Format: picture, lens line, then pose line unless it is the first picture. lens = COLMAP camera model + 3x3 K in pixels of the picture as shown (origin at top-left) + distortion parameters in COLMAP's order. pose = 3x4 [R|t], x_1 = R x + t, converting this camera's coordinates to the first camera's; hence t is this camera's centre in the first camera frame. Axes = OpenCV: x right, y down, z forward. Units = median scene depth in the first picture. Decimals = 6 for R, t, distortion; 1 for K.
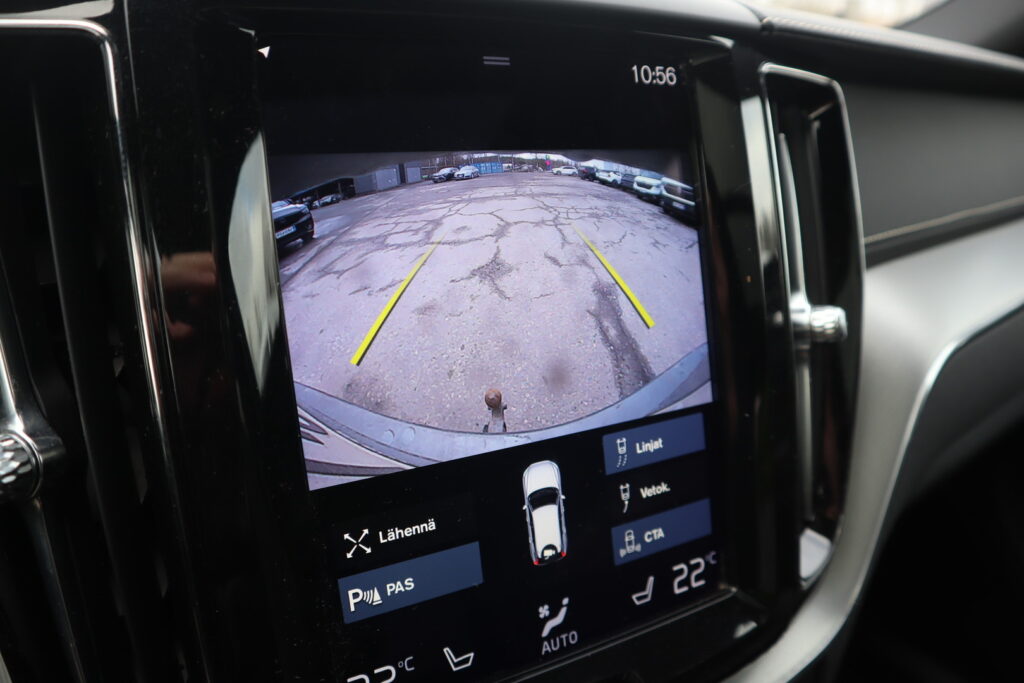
lens RADIAL K [[701.8, 0, 512.0], [0, 701.8, 341.5], [0, 0, 1]] dist [-0.102575, 0.055958]
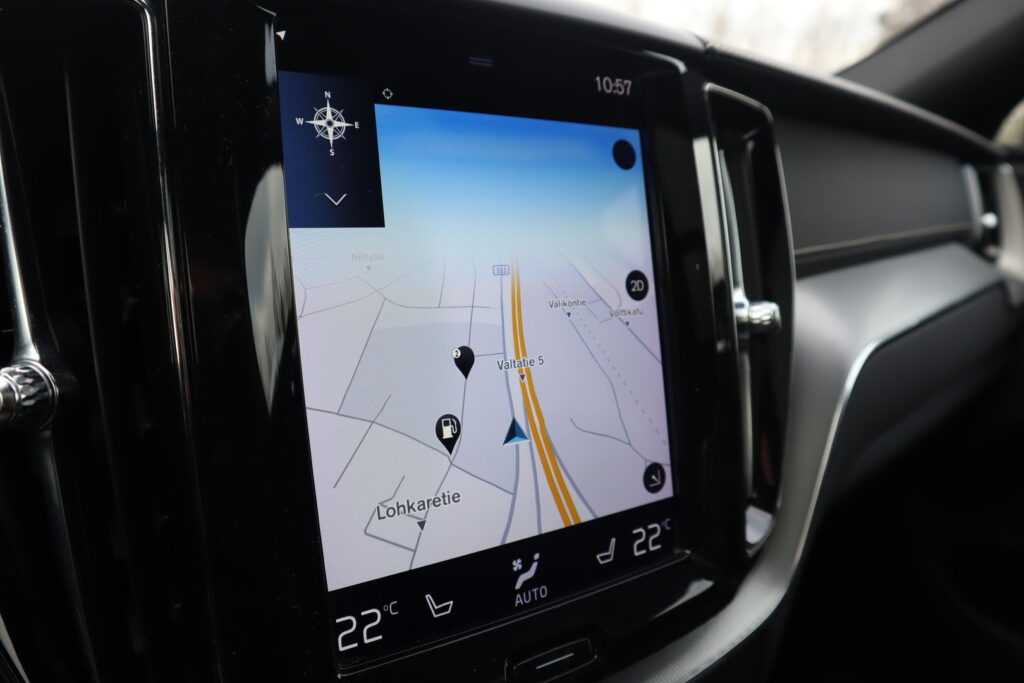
lens RADIAL K [[701.8, 0, 512.0], [0, 701.8, 341.5], [0, 0, 1]] dist [-0.102575, 0.055958]
pose [[0.995297, 0.013616, 0.095907, -0.064499], [-0.006349, 0.997112, -0.075680, 0.119536], [-0.096660, 0.074715, 0.992509, -0.082580]]
